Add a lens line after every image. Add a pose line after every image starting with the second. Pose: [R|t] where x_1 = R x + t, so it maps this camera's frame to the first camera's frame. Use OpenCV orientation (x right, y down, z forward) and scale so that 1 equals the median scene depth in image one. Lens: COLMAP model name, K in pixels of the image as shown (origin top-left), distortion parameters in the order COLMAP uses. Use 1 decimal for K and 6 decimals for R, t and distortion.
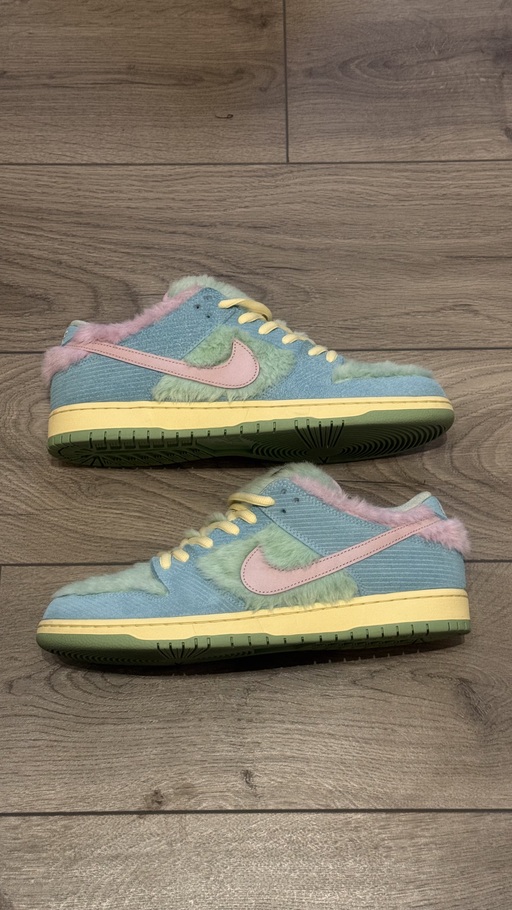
lens RADIAL K [[1272.6, 0, 250.3], [0, 1272.6, 468.0], [0, 0, 1]] dist [0.176237, -0.345733]
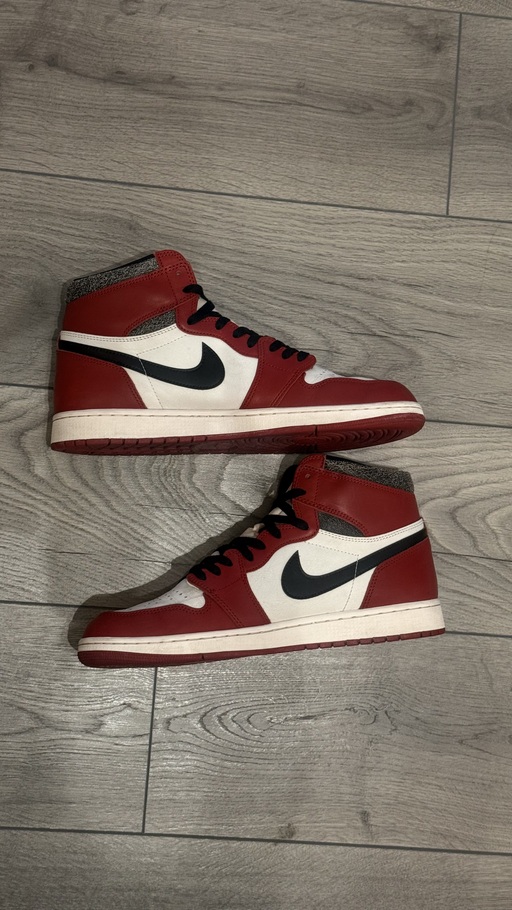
lens RADIAL K [[1272.6, 0, 250.3], [0, 1272.6, 468.0], [0, 0, 1]] dist [0.176237, -0.345733]
pose [[0.990702, 0.087808, 0.103923, -0.213610], [-0.115779, 0.945279, 0.305031, -0.340965], [-0.071452, -0.314227, 0.946655, -0.015652]]
